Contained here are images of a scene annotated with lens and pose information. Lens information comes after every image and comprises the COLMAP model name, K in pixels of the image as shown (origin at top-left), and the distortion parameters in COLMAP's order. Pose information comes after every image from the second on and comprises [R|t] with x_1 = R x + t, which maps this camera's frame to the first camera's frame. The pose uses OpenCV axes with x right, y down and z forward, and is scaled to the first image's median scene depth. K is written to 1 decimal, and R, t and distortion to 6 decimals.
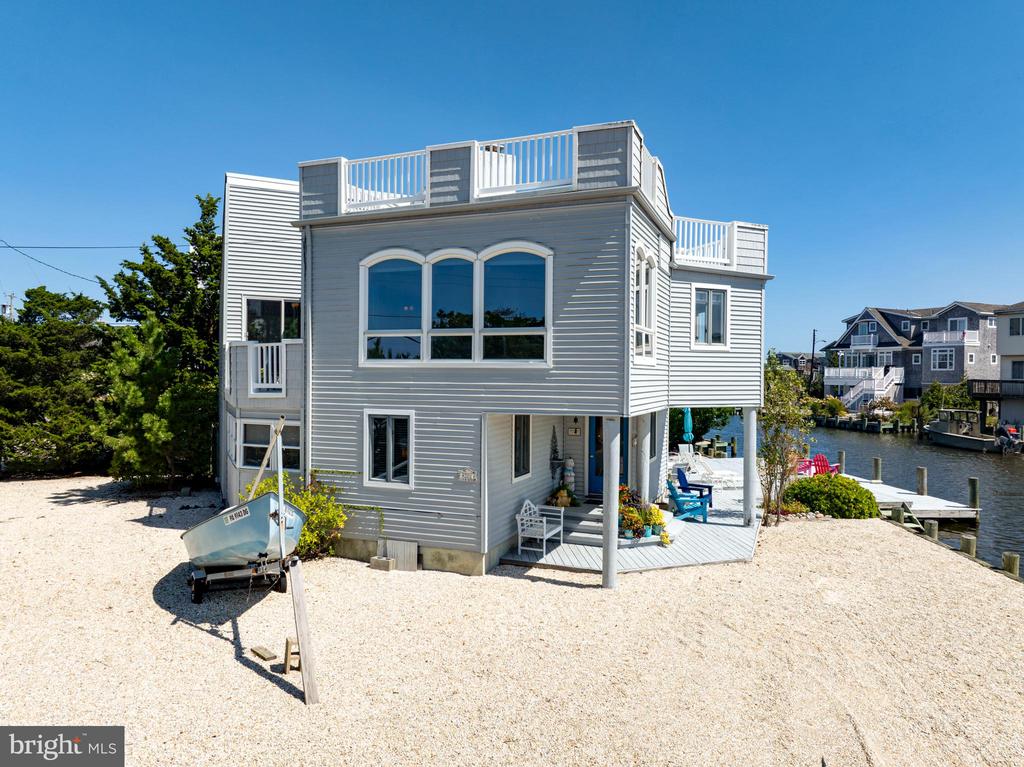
lens RADIAL K [[717.5, 0, 511.2], [0, 717.5, 378.2], [0, 0, 1]] dist [-0.005899, 0.005422]
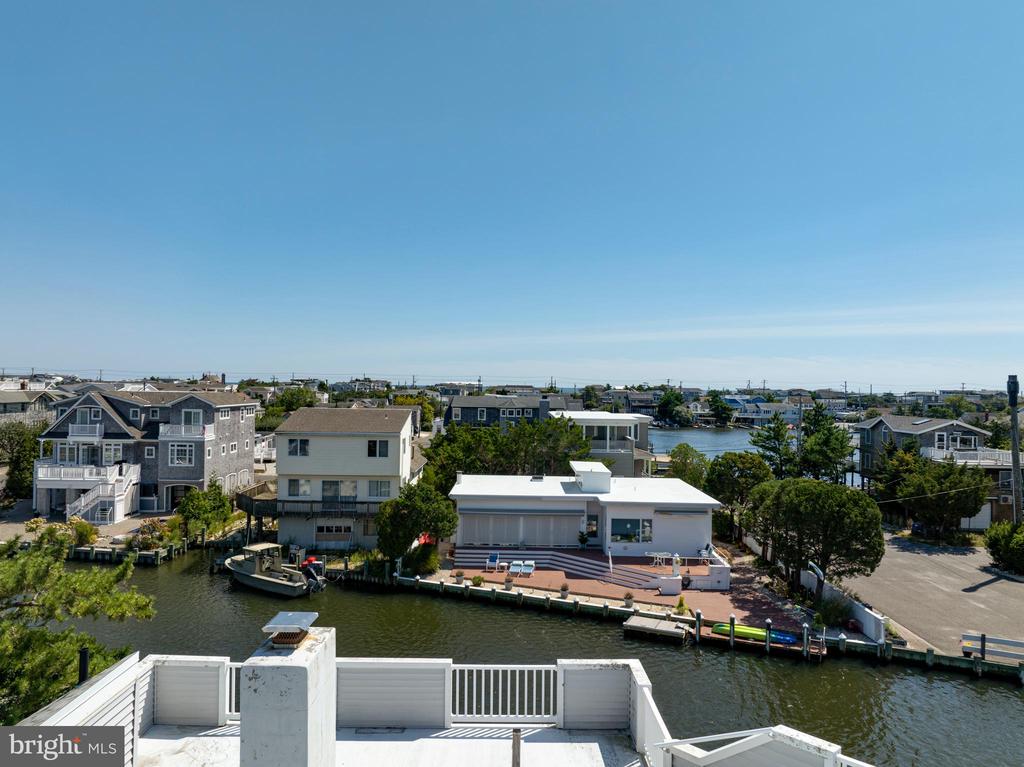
lens RADIAL K [[717.5, 0, 510.6], [0, 717.5, 383.9], [0, 0, 1]] dist [-0.005899, 0.005422]
pose [[0.407171, -0.003781, 0.913344, -0.091992], [-0.002919, 0.999981, 0.005441, -0.130403], [-0.913347, -0.004881, 0.407152, 0.219655]]
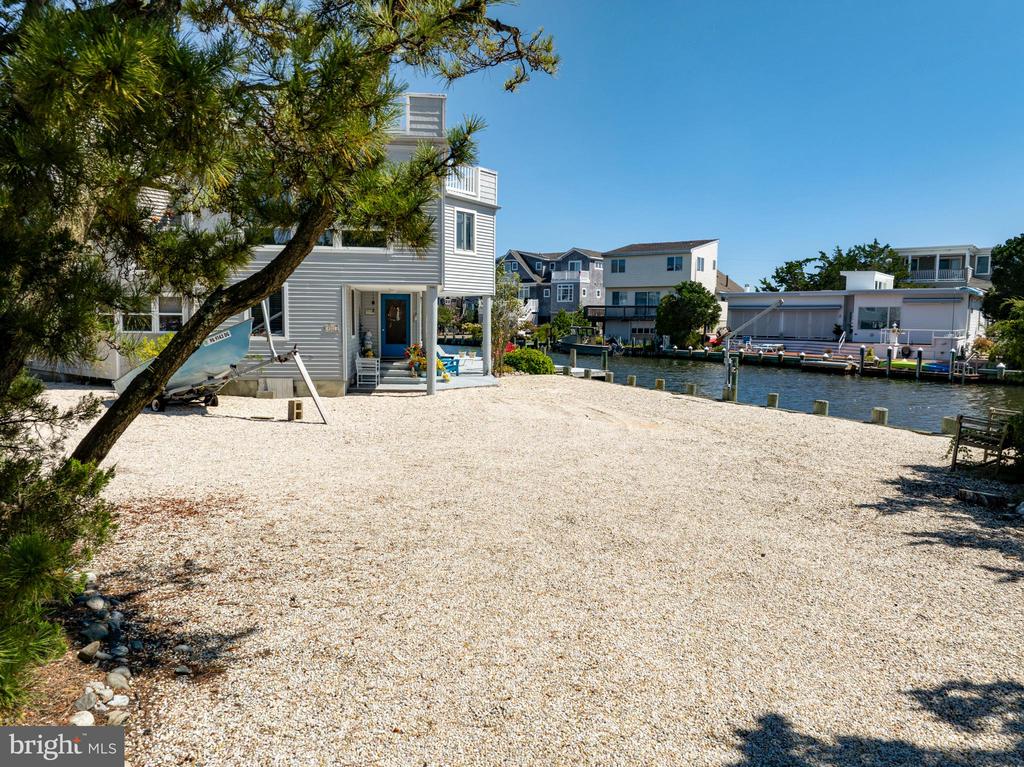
lens RADIAL K [[717.5, 0, 514.4], [0, 717.5, 380.9], [0, 0, 1]] dist [-0.005899, 0.005422]
pose [[0.881387, -0.038766, 0.470802, -0.086706], [-0.000042, 0.996621, 0.082140, 0.025404], [-0.472395, -0.072417, 0.878407, -0.092300]]
